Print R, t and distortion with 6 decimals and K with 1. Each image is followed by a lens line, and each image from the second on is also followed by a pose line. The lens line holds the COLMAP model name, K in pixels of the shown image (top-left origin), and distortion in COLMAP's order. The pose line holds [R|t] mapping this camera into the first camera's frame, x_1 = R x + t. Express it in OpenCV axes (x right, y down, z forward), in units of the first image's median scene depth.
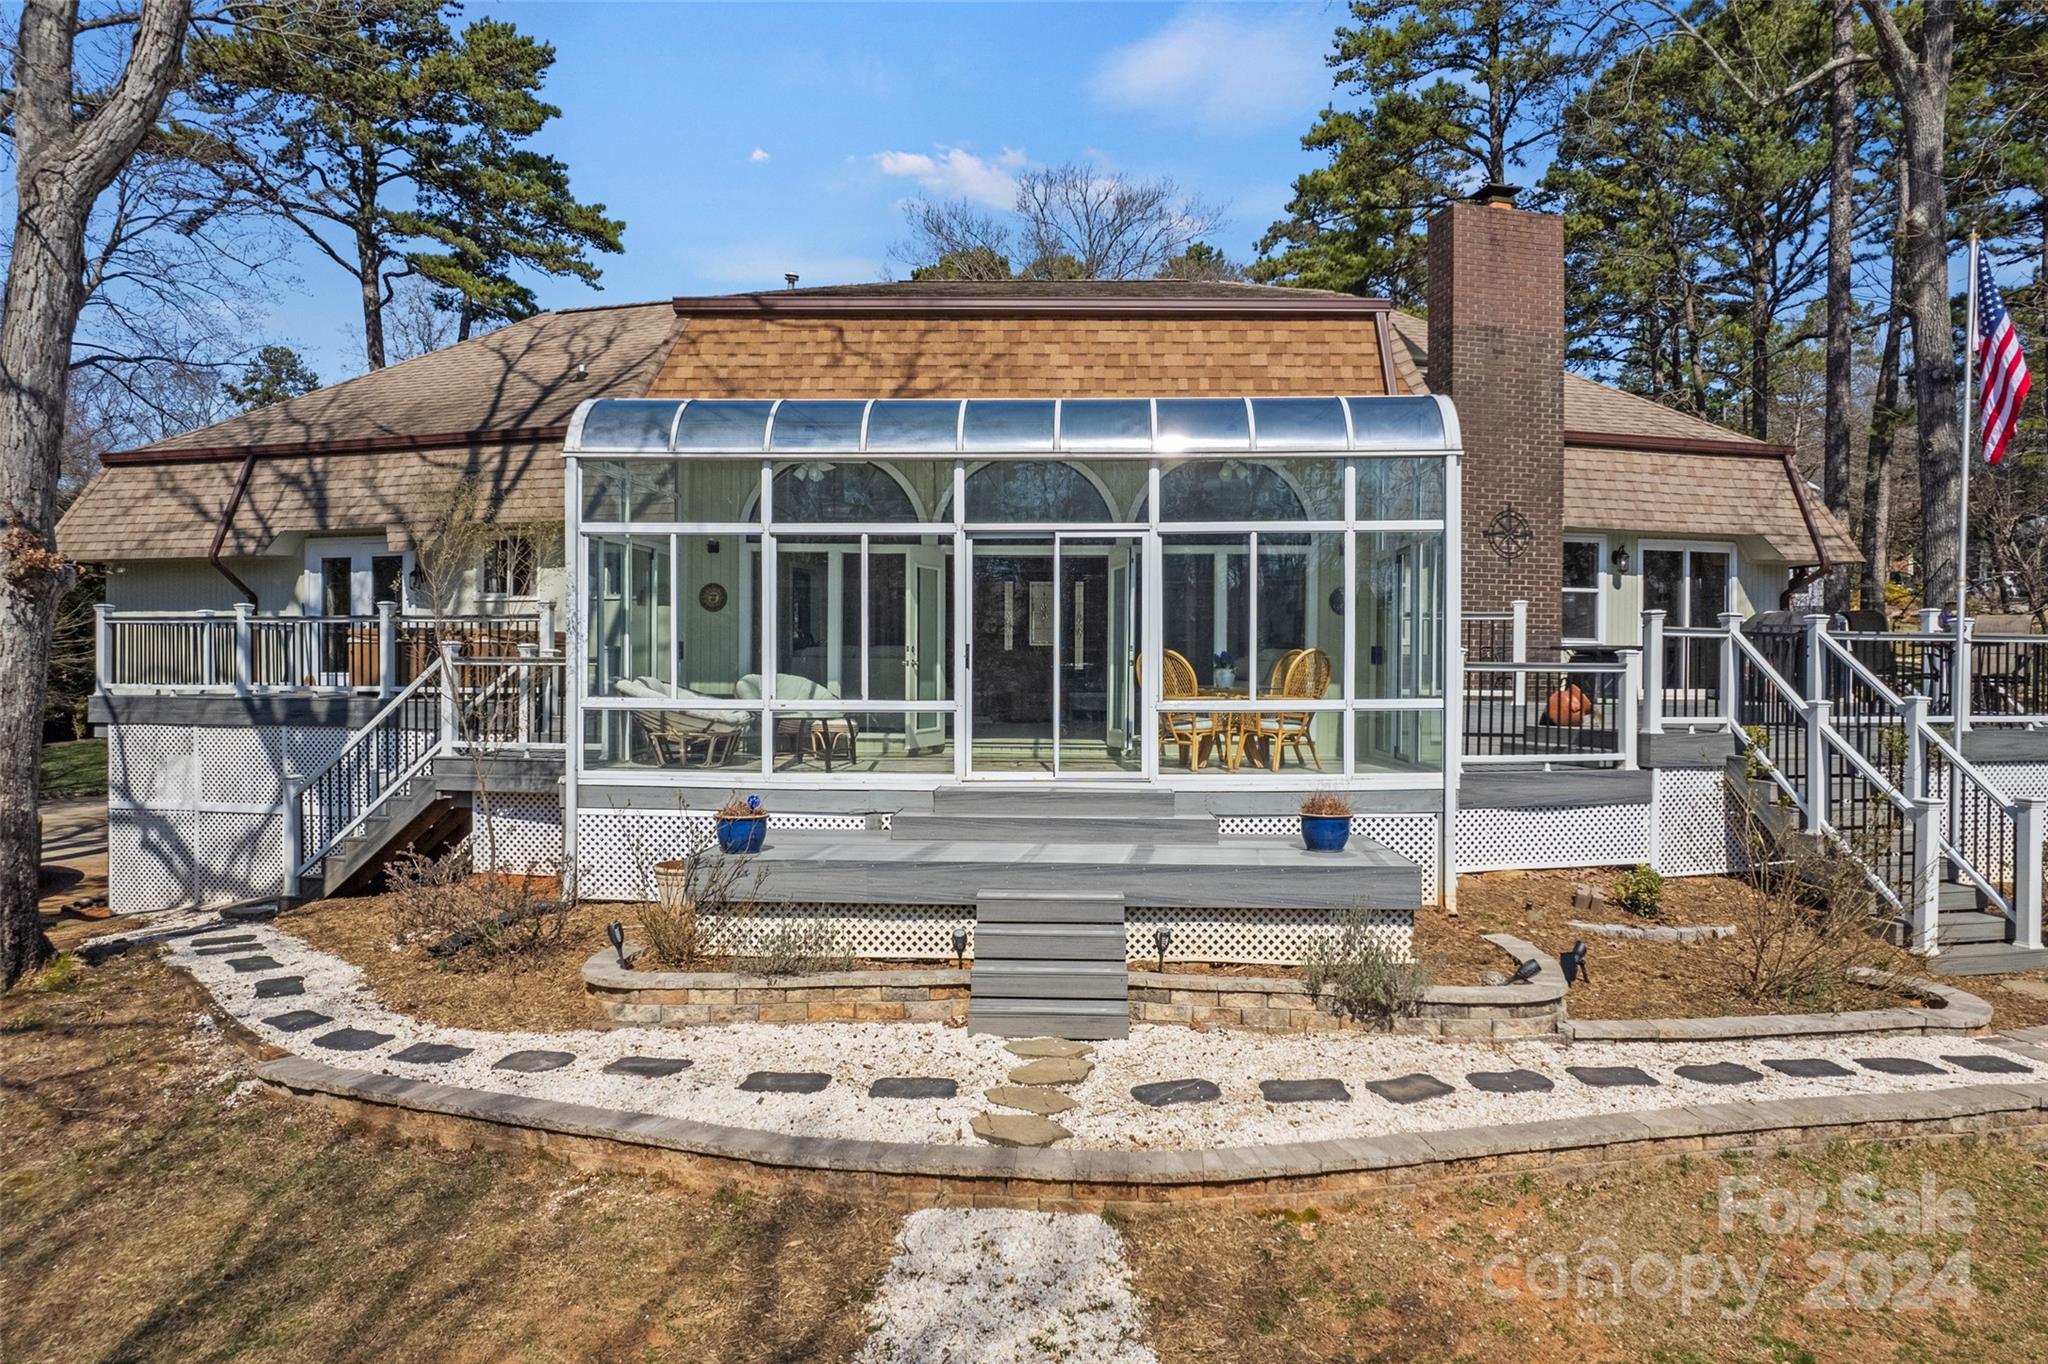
lens RADIAL K [[1381.5, 0, 1024.0], [0, 1381.5, 682.0], [0, 0, 1]] dist [-0.000581, 0.001299]
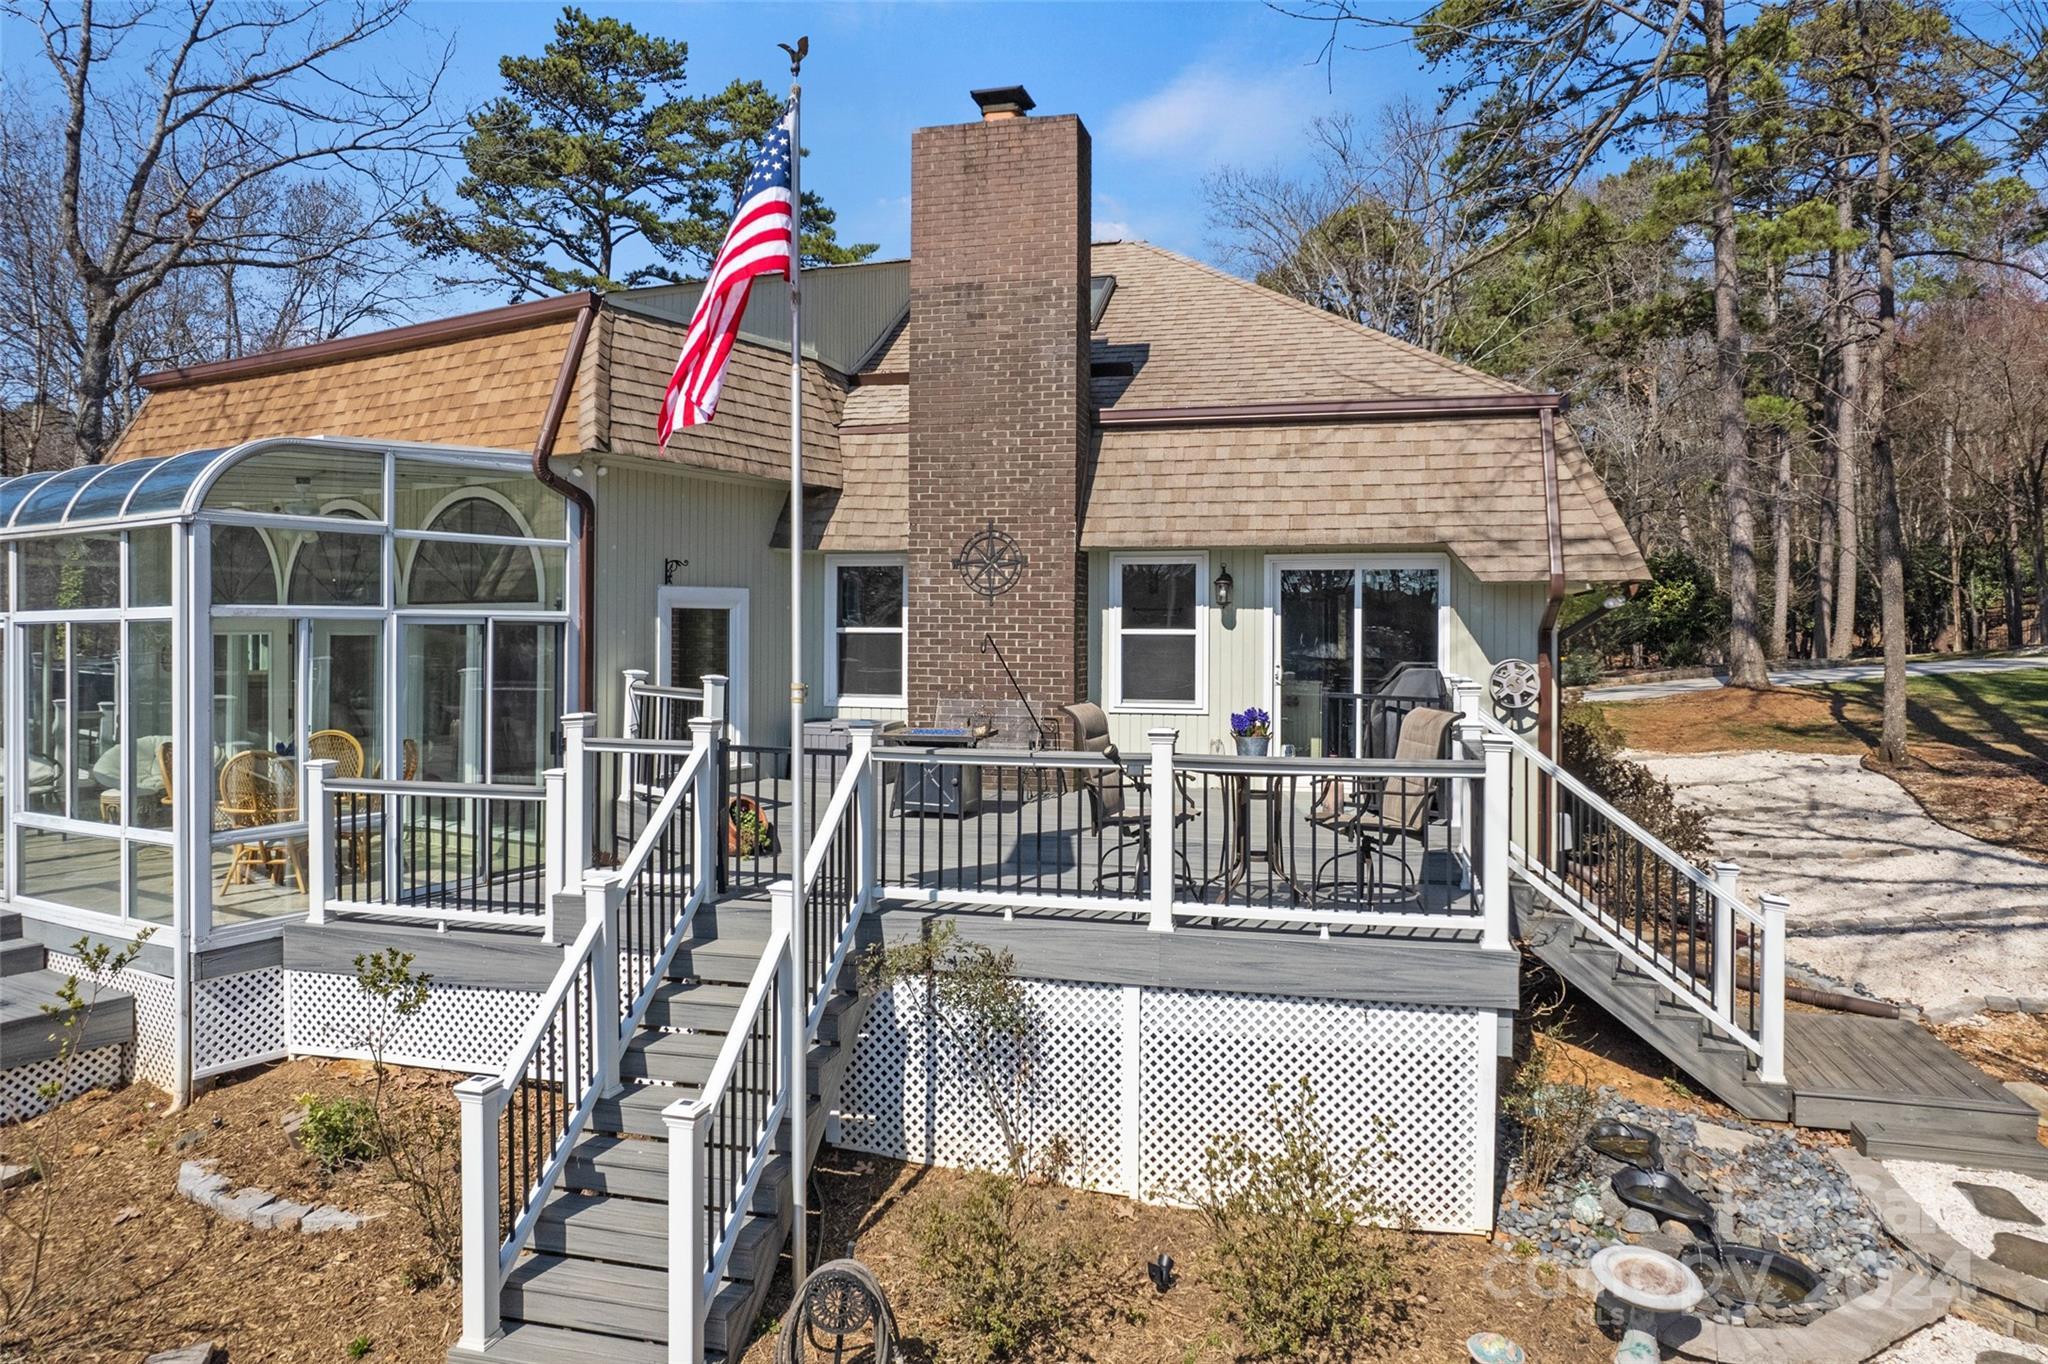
lens RADIAL K [[1332.0, 0, 1032.2], [0, 1332.0, 637.3], [0, 0, 1]] dist [-0.037594, 0.000598]
pose [[0.885604, -0.005457, -0.464410, 0.635006], [0.002284, 0.999970, -0.007395, -0.056892], [0.464436, 0.005488, 0.885590, 0.355796]]
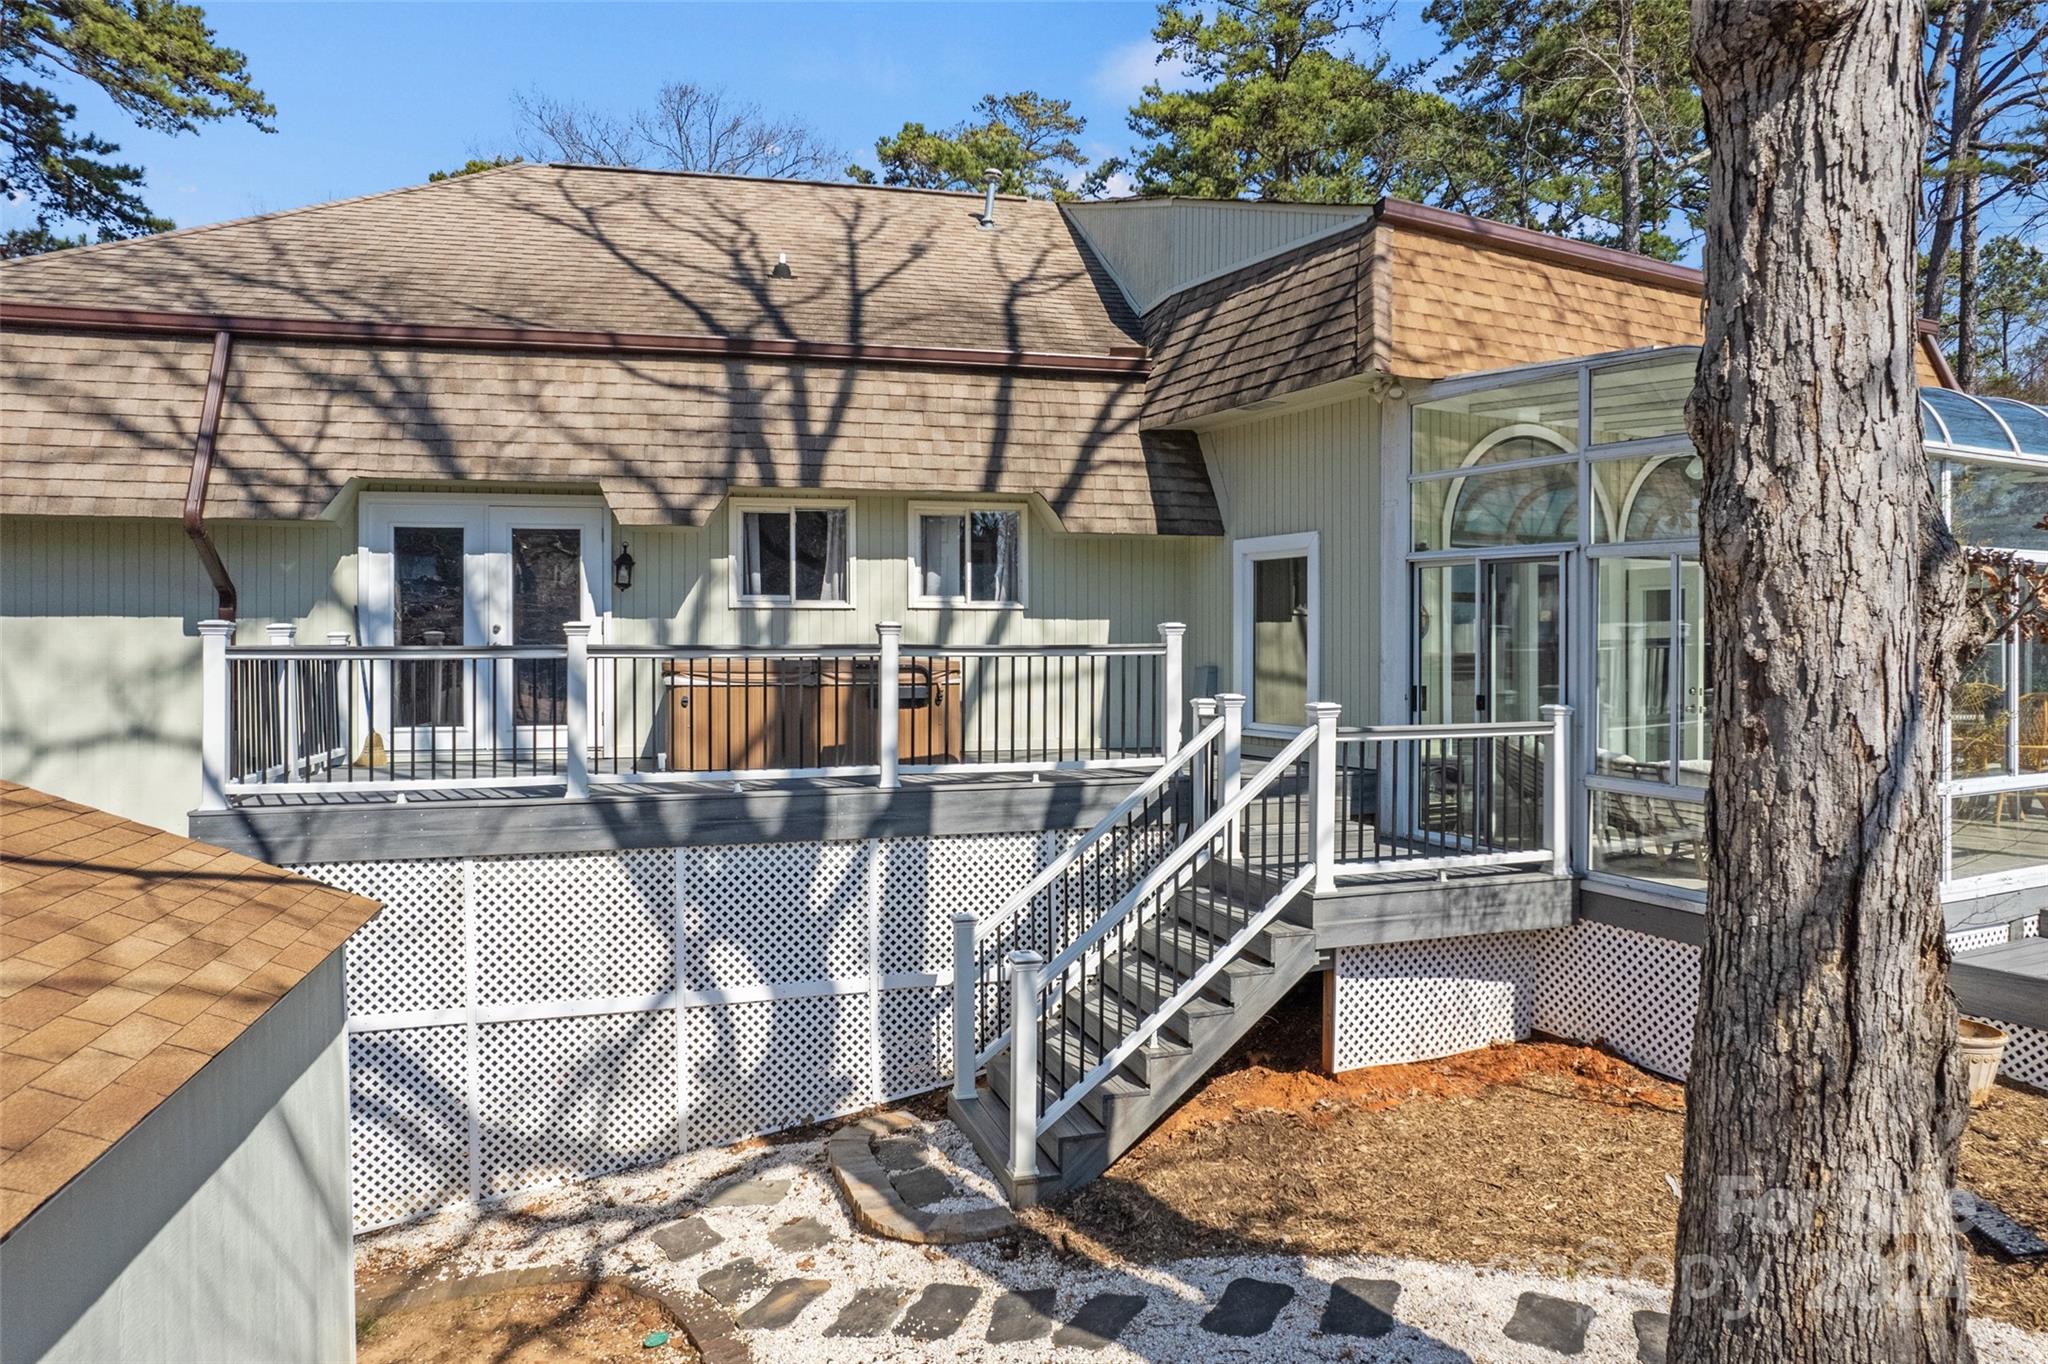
lens RADIAL K [[1332.0, 0, 1032.2], [0, 1332.0, 637.3], [0, 0, 1]] dist [-0.037594, 0.000598]
pose [[0.841144, -0.005655, 0.540782, -0.611335], [0.007825, 0.999968, -0.001714, -0.042838], [-0.540755, 0.005673, 0.841161, 0.417685]]
